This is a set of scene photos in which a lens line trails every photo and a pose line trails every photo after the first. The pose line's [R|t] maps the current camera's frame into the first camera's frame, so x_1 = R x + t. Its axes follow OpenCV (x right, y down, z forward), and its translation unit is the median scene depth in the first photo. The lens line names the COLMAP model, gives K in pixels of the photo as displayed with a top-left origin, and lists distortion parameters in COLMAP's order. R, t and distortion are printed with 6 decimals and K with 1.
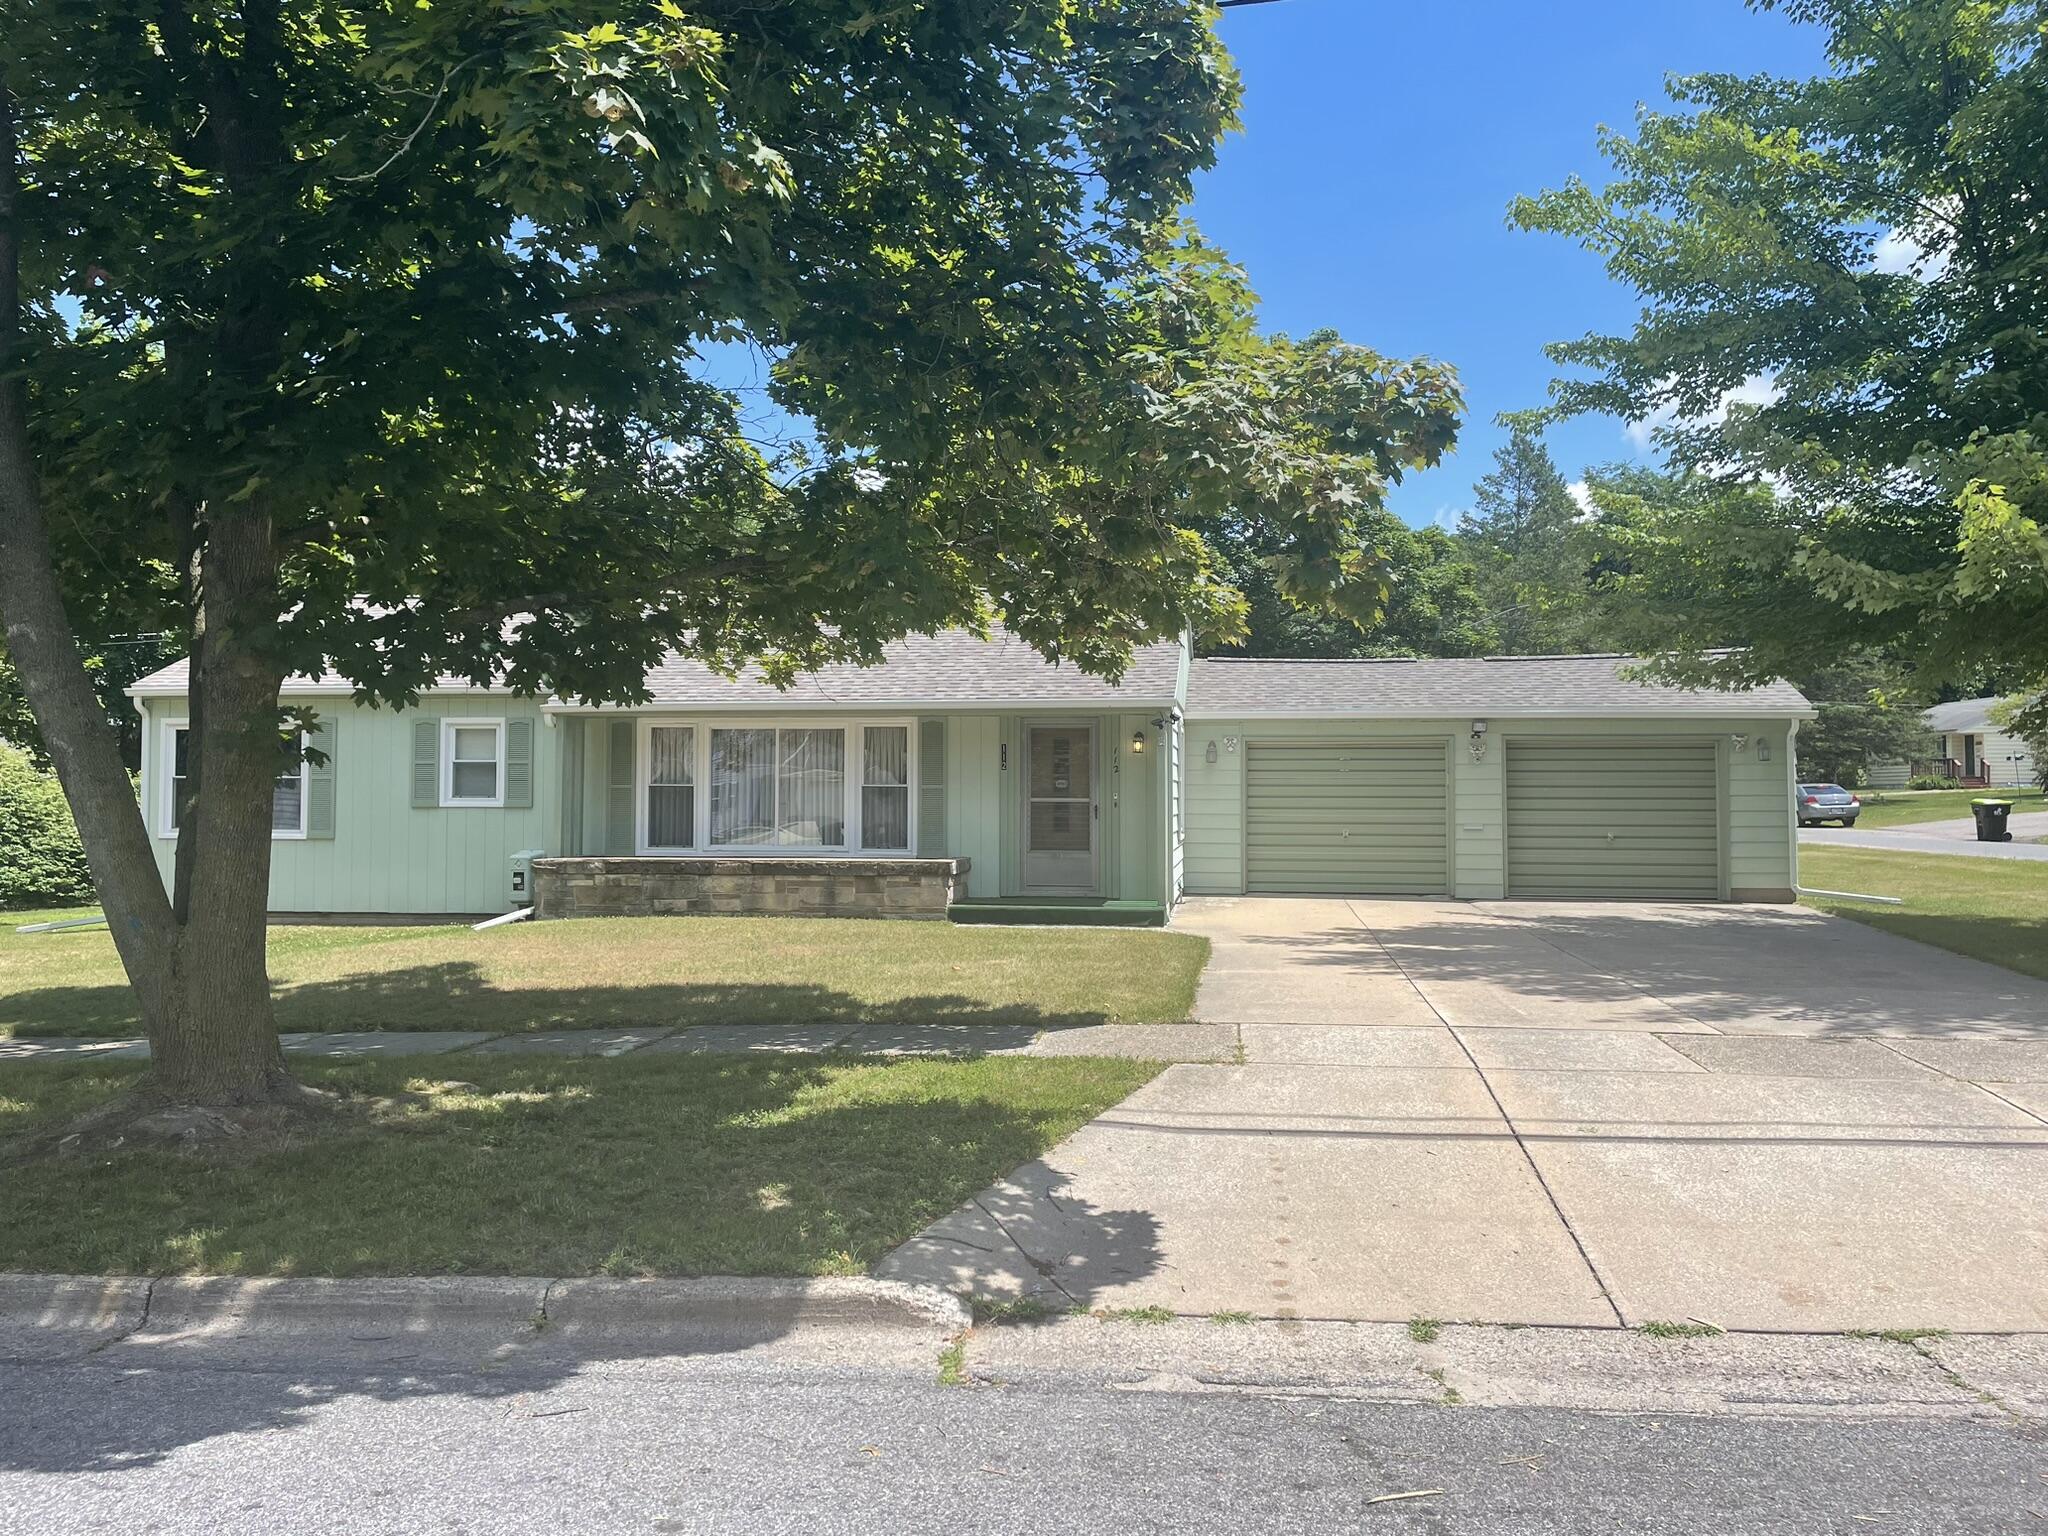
lens RADIAL K [[1555.0, 0, 1024.0], [0, 1555.0, 768.0], [0, 0, 1]] dist [0.068955, -0.003404]
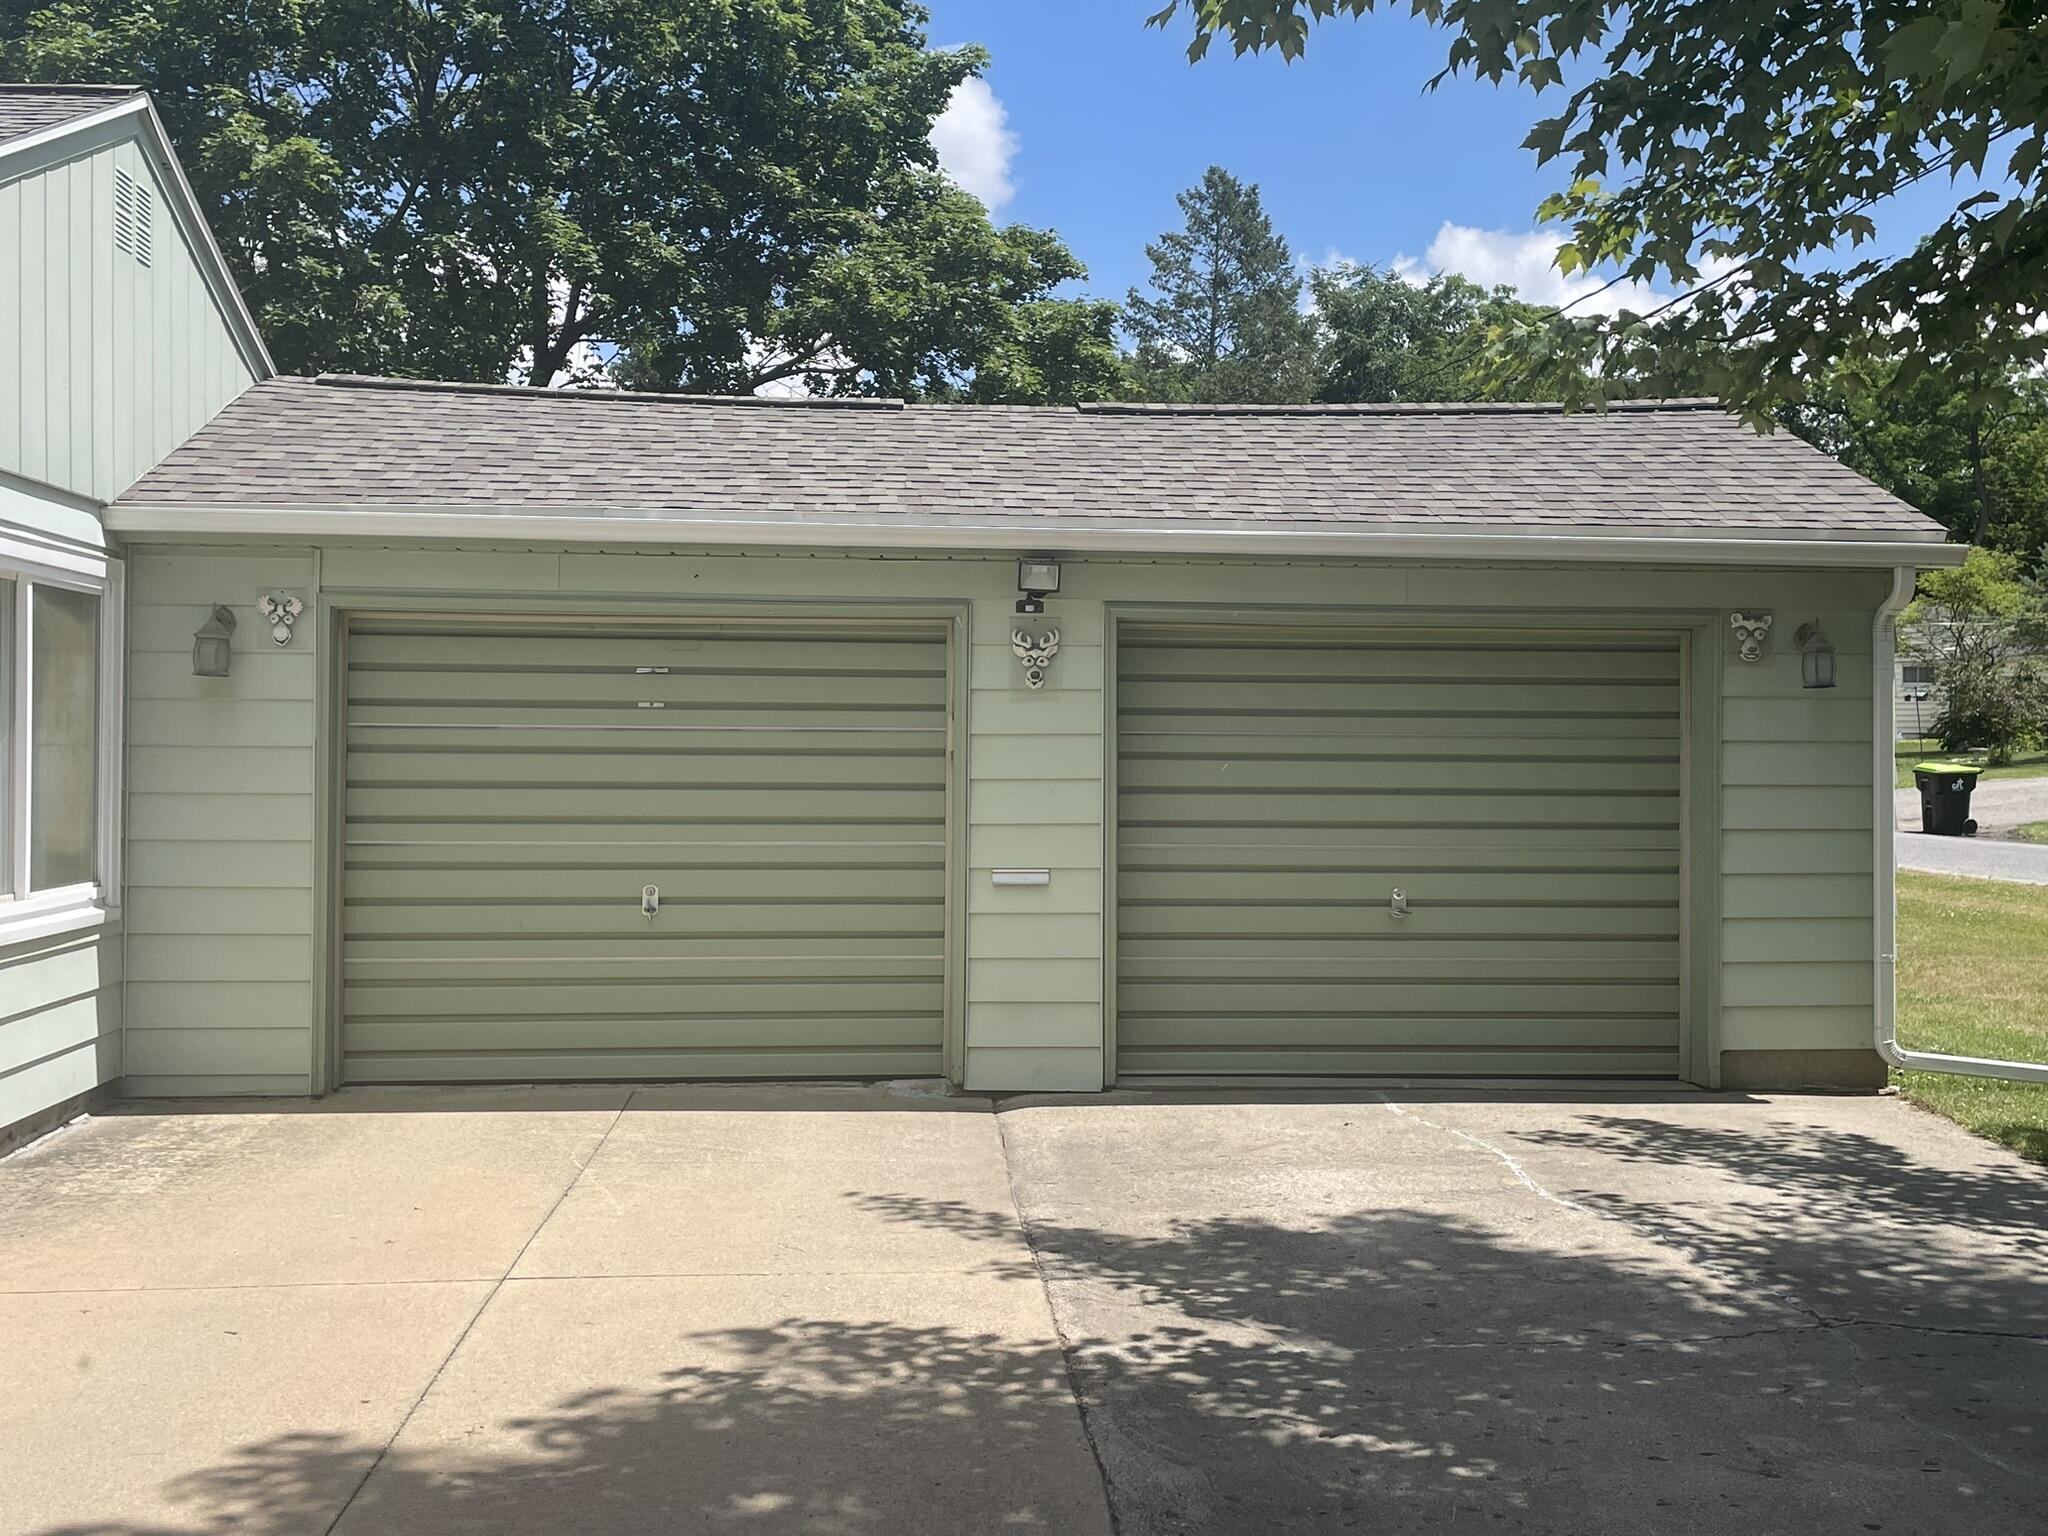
lens RADIAL K [[2148.7, 0, 1024.0], [0, 2148.7, 768.0], [0, 0, 1]] dist [0.128495, 0.003575]
pose [[0.977029, 0.004352, 0.213063, 0.193458], [-0.010953, 0.999496, 0.029812, 0.000719], [-0.212826, -0.031461, 0.976584, 0.560966]]
